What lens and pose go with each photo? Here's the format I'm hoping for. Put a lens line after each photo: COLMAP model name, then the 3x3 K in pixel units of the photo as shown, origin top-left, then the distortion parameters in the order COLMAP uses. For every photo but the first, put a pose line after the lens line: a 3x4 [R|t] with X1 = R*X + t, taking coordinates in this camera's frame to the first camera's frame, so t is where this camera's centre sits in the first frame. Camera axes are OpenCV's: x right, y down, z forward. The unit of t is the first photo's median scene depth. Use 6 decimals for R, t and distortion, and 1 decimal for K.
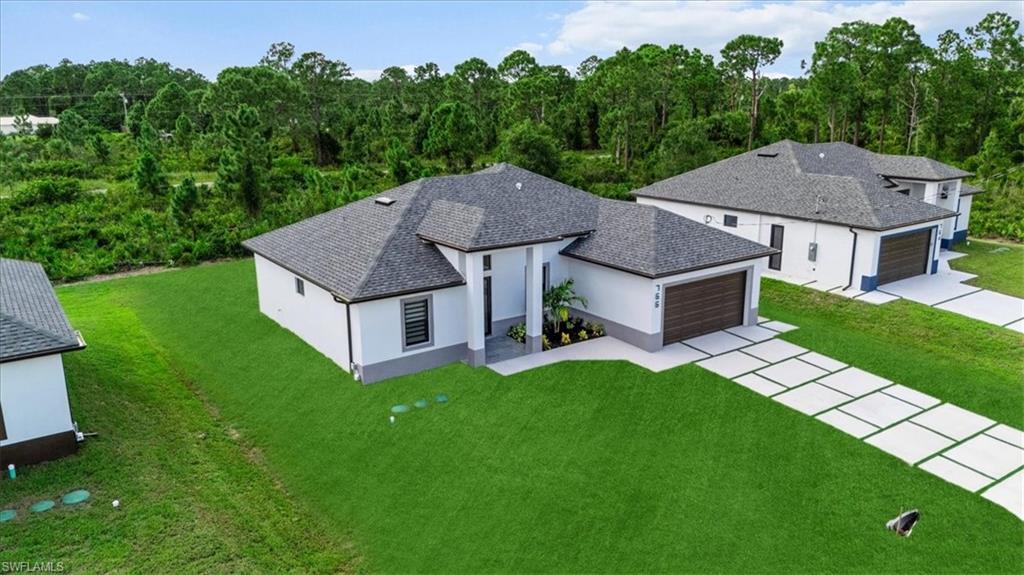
lens RADIAL K [[751.9, 0, 519.3], [0, 751.9, 290.1], [0, 0, 1]] dist [0.068365, -0.062888]
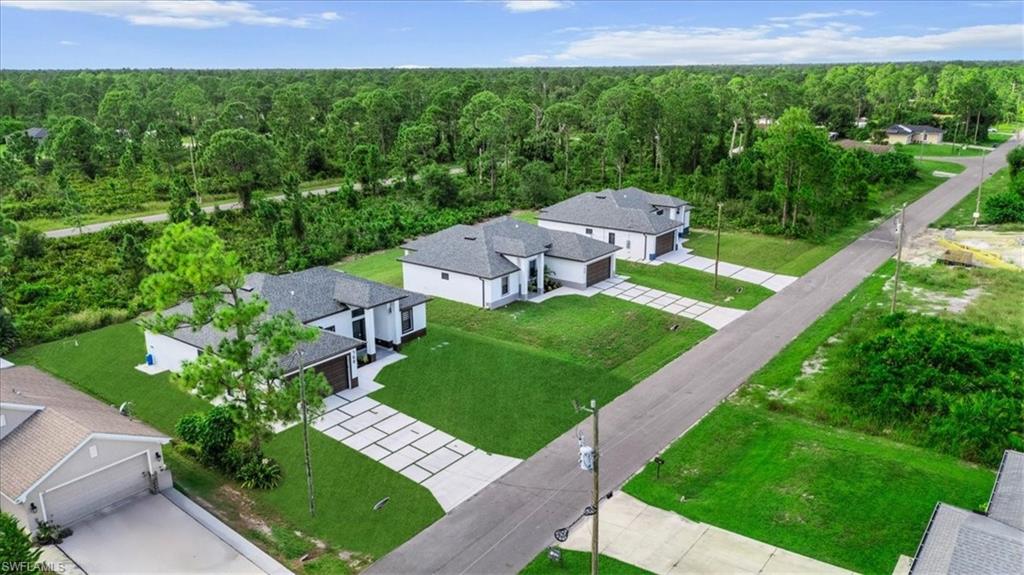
lens RADIAL K [[744.1, 0, 511.8], [0, 744.1, 287.4], [0, 0, 1]] dist [0.049355, -0.003147]
pose [[0.957348, -0.082293, 0.276972, -0.608022], [0.075378, 0.996522, 0.035538, -0.030101], [-0.278933, -0.013145, 0.960221, -1.102241]]
